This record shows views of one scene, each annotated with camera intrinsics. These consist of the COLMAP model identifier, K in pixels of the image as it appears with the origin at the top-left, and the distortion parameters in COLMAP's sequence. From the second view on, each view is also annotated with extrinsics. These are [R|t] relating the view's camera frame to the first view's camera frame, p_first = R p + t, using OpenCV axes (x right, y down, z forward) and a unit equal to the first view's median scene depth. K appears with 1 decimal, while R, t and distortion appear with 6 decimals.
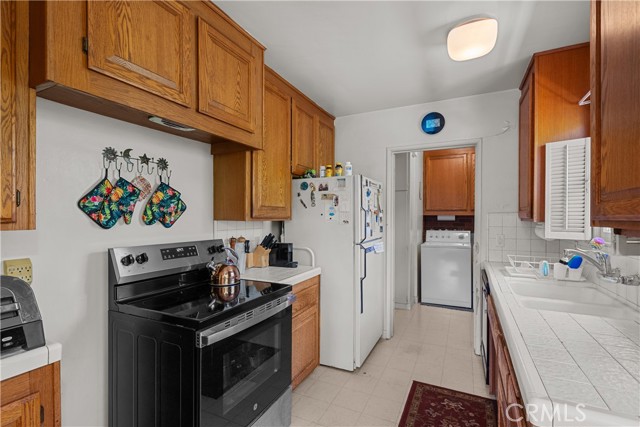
lens RADIAL K [[295.3, 0, 323.2], [0, 295.3, 218.8], [0, 0, 1]] dist [0.004616, 0.000965]
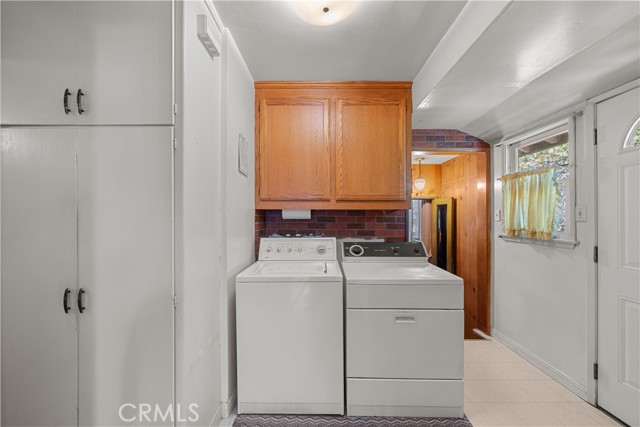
lens RADIAL K [[249.9, 0, 319.3], [0, 249.9, 215.8], [0, 0, 1]] dist [0.000420, -0.000003]
pose [[0.902358, 0.003122, 0.430976, 0.254501], [0.003117, 0.999900, -0.013771, 0.006235], [-0.430976, 0.013769, 0.902258, 0.560519]]
